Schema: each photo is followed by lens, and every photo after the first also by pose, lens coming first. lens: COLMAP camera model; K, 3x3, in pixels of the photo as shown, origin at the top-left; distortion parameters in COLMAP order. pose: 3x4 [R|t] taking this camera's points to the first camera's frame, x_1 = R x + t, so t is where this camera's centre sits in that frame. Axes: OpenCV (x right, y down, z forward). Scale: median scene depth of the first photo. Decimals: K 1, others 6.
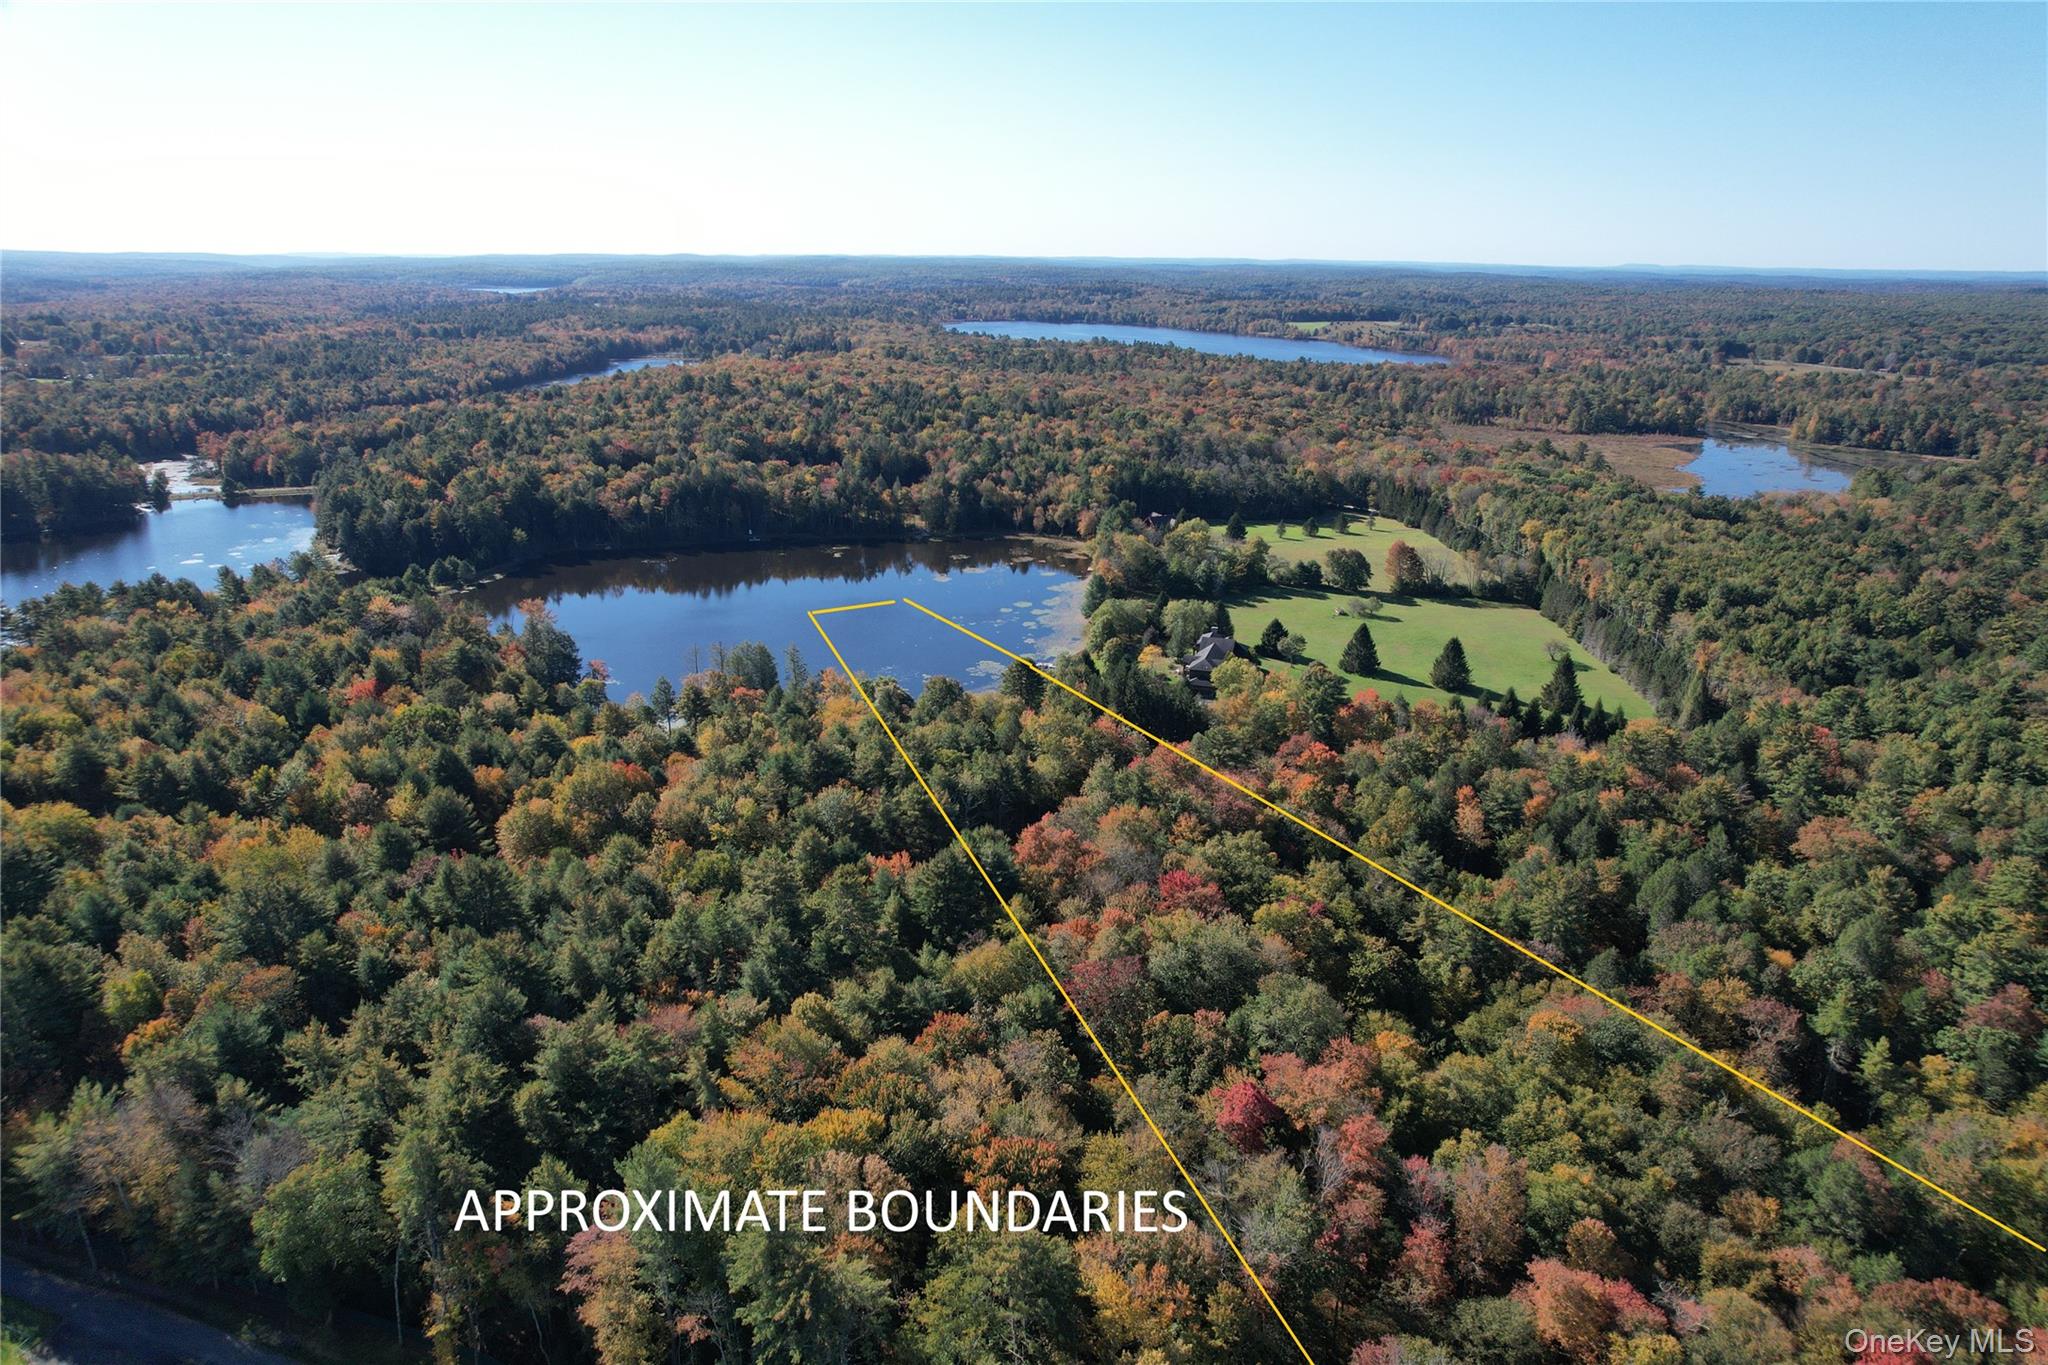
lens RADIAL K [[1284.8, 0, 1037.1], [0, 1284.8, 737.7], [0, 0, 1]] dist [-0.051115, 0.023908]
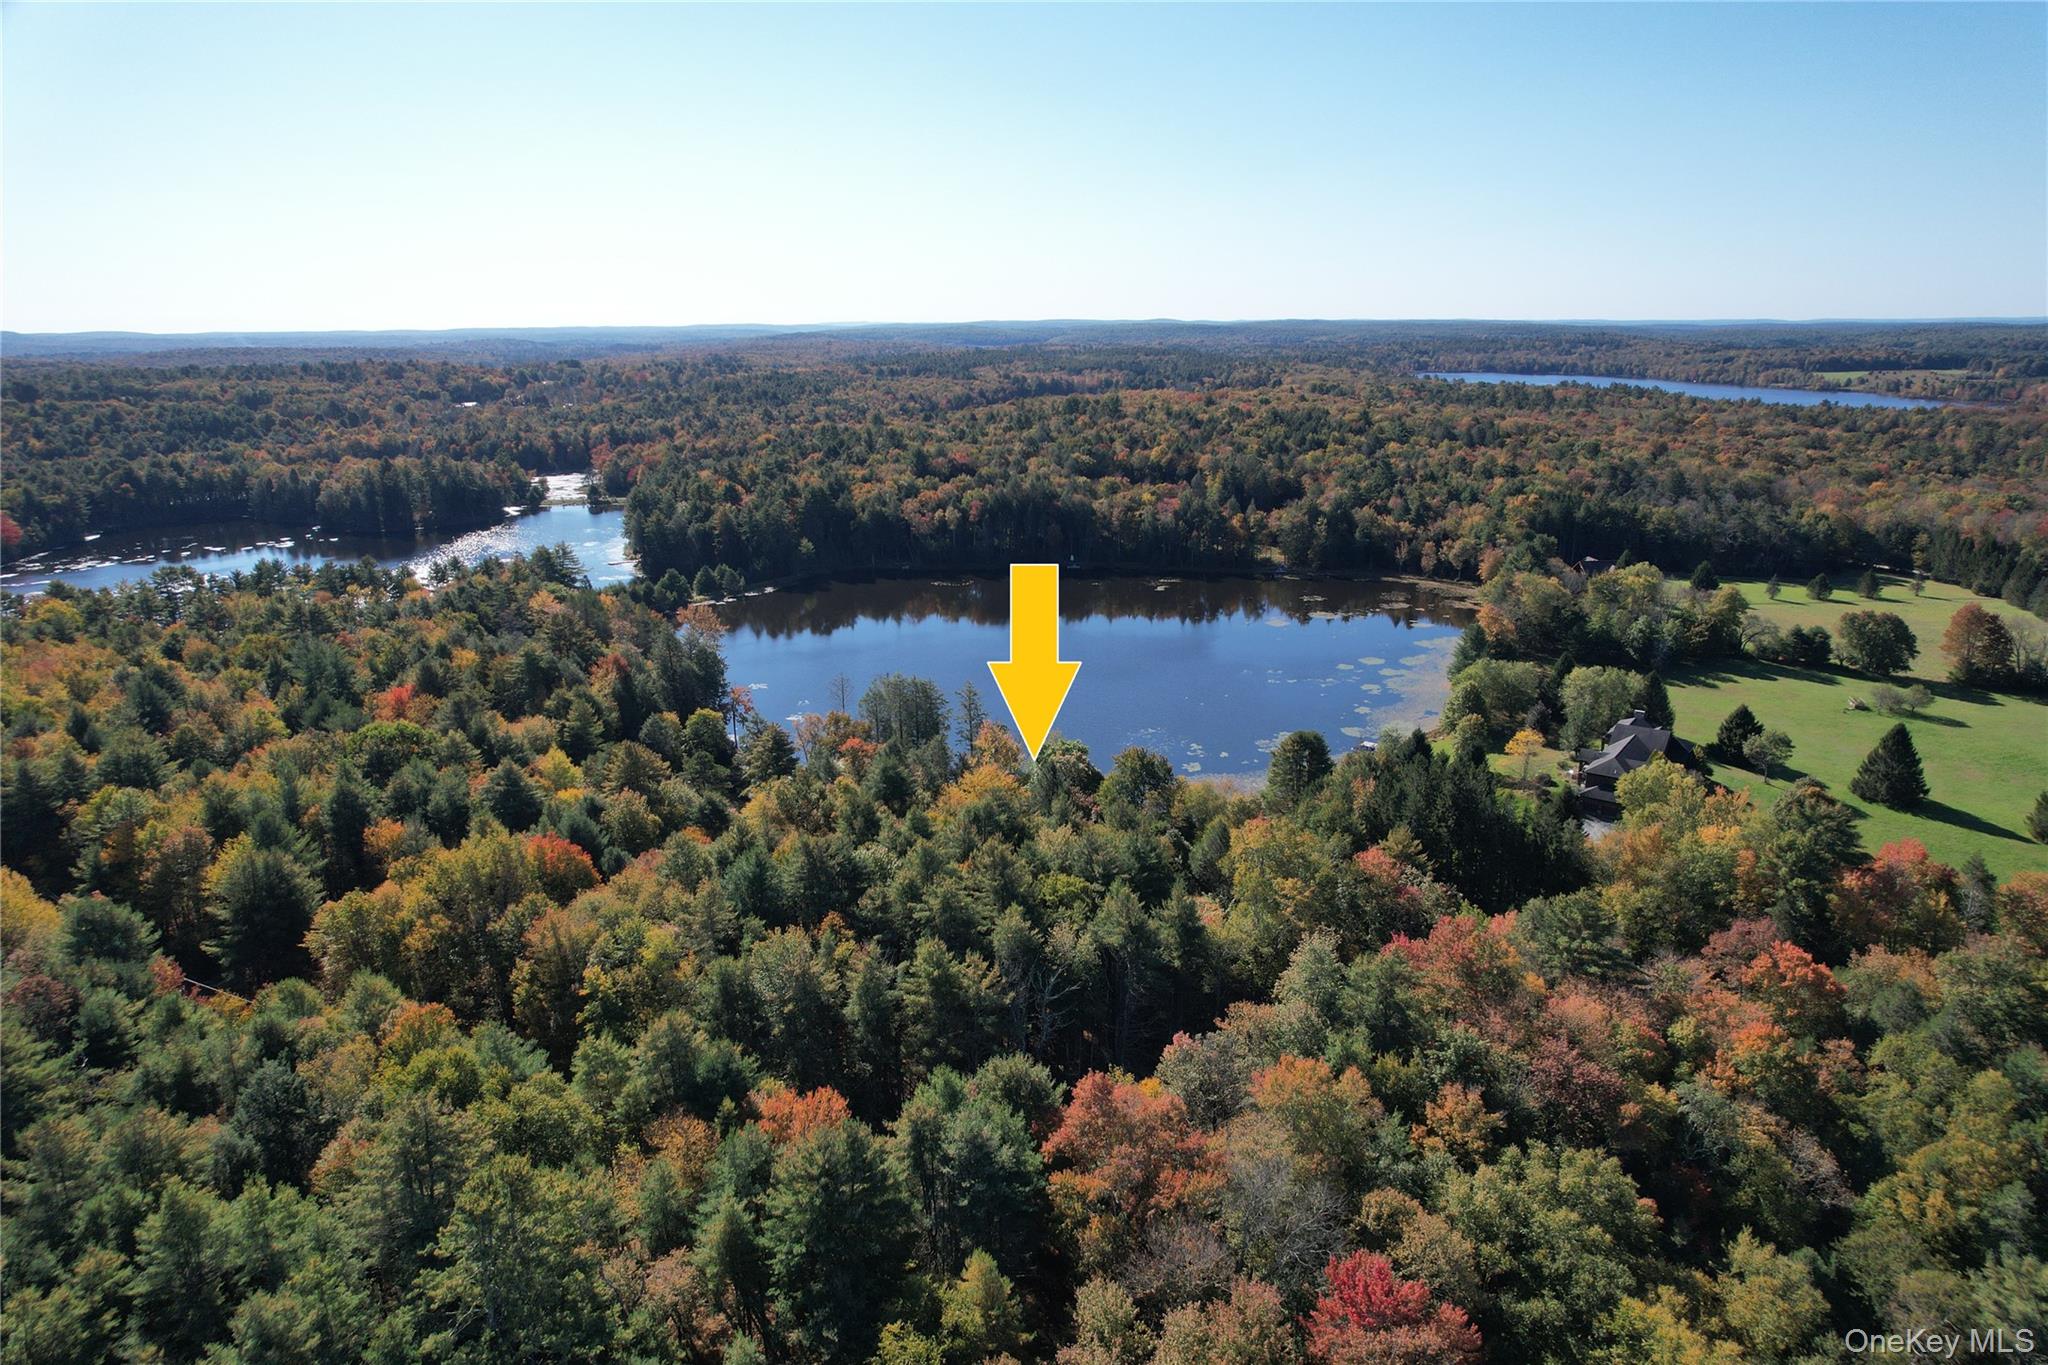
lens RADIAL K [[1307.3, 0, 1040.1], [0, 1307.3, 701.7], [0, 0, 1]] dist [-0.086164, 0.078503]
pose [[0.940276, 0.077214, -0.331541, 0.044897], [-0.102247, 0.993025, -0.058711, -0.013844], [0.324695, 0.089104, 0.941612, 0.186574]]
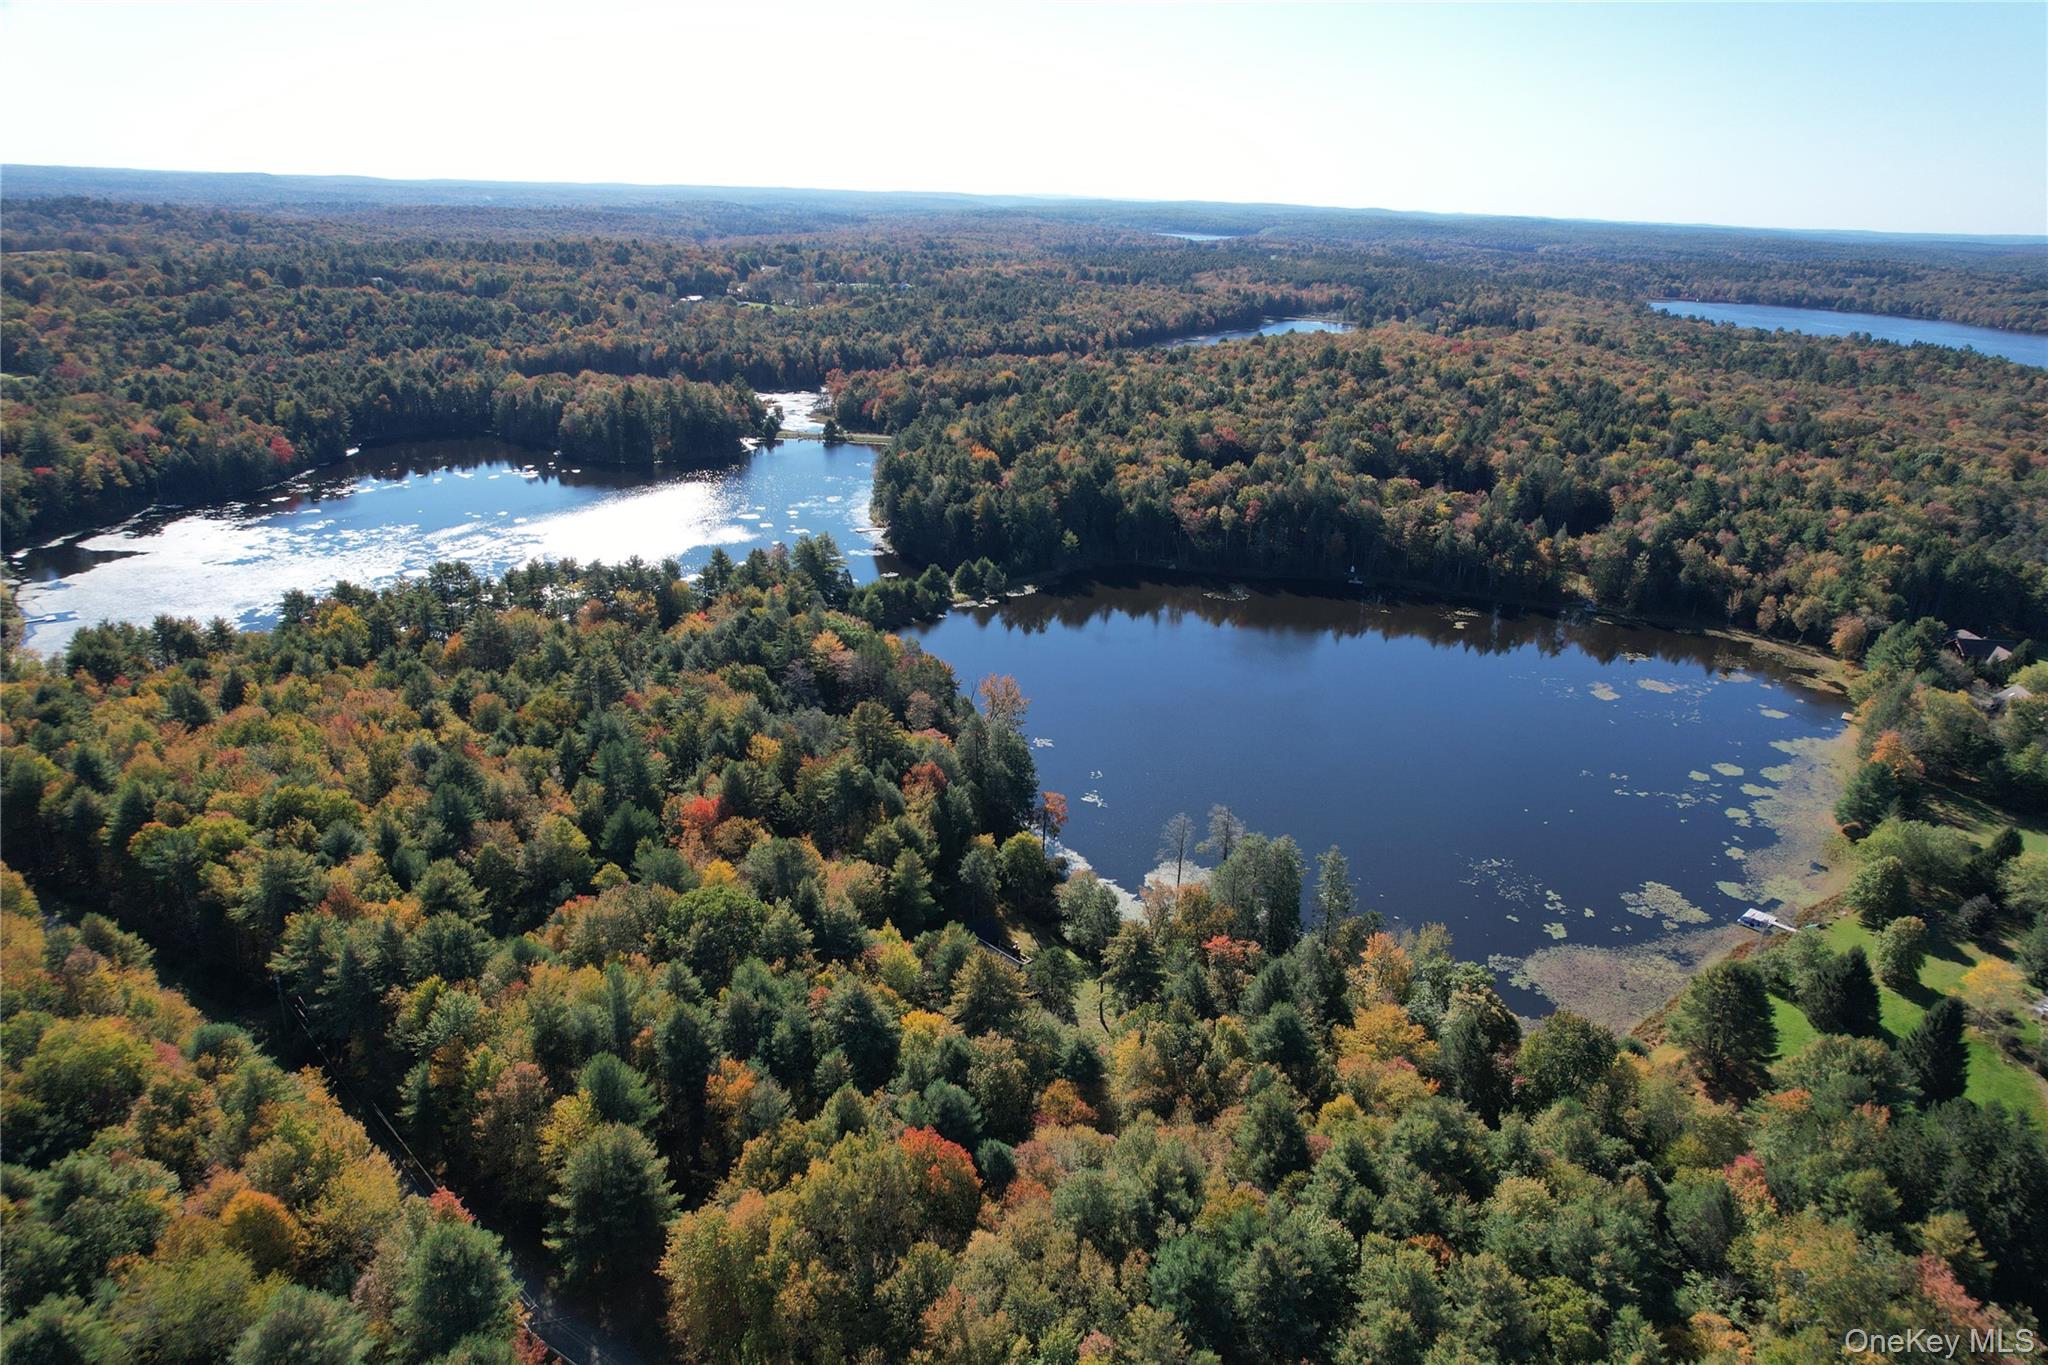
lens RADIAL K [[1307.3, 0, 1040.1], [0, 1307.3, 701.7], [0, 0, 1]] dist [-0.086164, 0.078503]
pose [[0.880041, 0.189768, -0.435335, -0.031812], [-0.189048, 0.980916, 0.045428, -0.078162], [0.435648, 0.042321, 0.899122, 0.207088]]
